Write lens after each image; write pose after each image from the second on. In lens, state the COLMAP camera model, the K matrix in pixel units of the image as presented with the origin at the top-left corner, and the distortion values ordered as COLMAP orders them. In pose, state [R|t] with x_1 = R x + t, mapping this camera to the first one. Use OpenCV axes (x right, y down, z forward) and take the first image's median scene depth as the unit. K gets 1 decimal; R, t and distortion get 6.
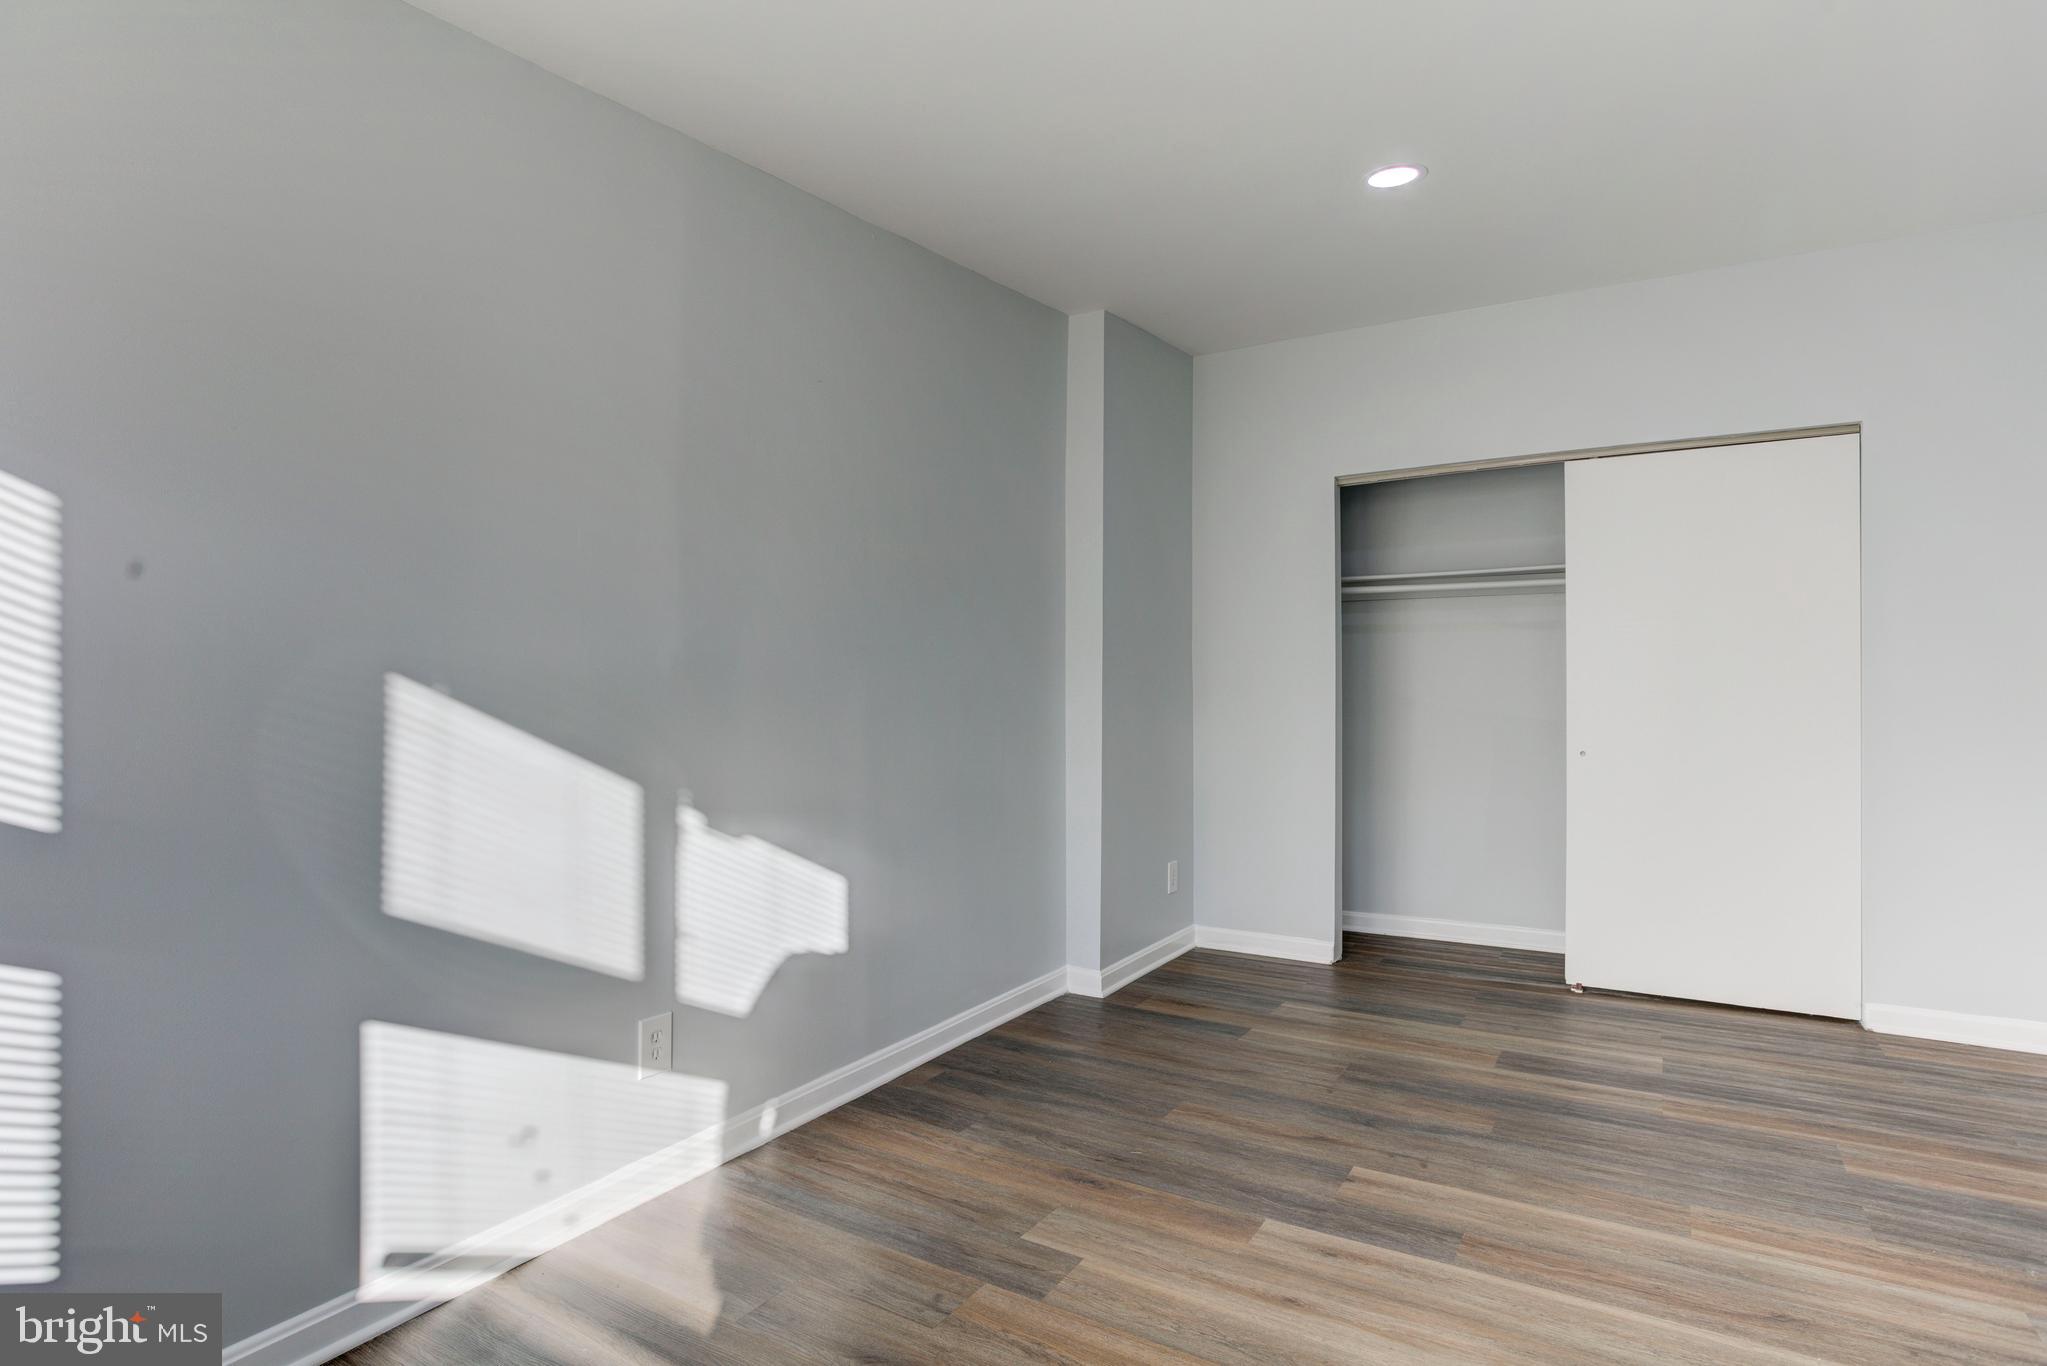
lens RADIAL K [[1071.9, 0, 1023.5], [0, 1071.9, 683.0], [0, 0, 1]] dist [-0.057247, 0.026414]
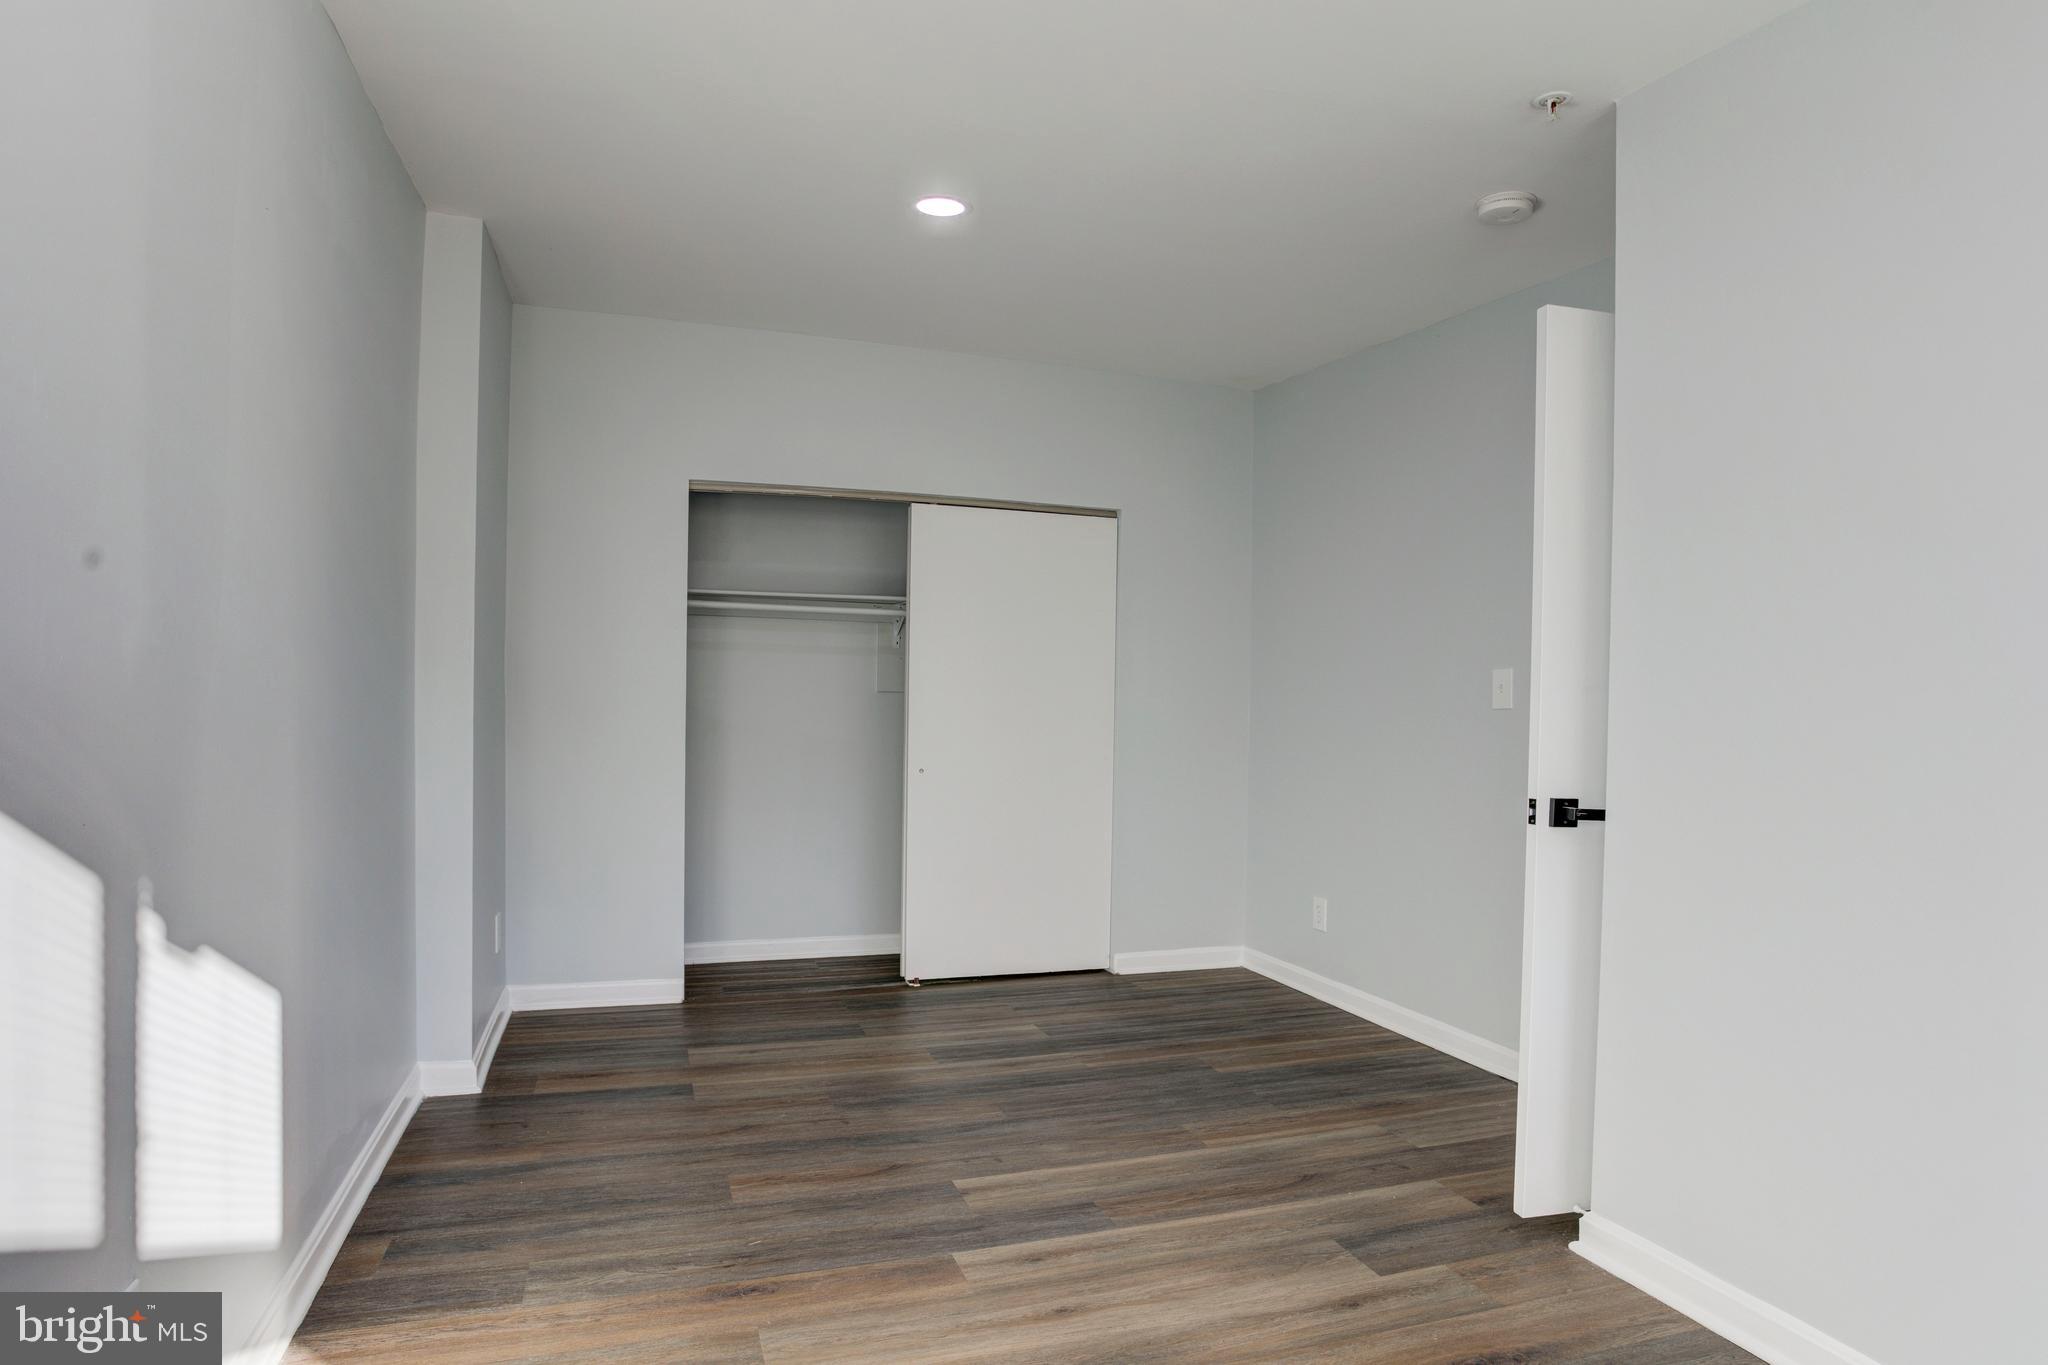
lens RADIAL K [[1089.2, 0, 1062.4], [0, 1089.2, 741.7], [0, 0, 1]] dist [-0.068031, 0.034955]
pose [[0.637660, -0.007712, 0.770280, -0.354461], [-0.021295, 0.999391, 0.027634, 0.002485], [-0.770024, -0.034024, 0.637107, 0.228695]]
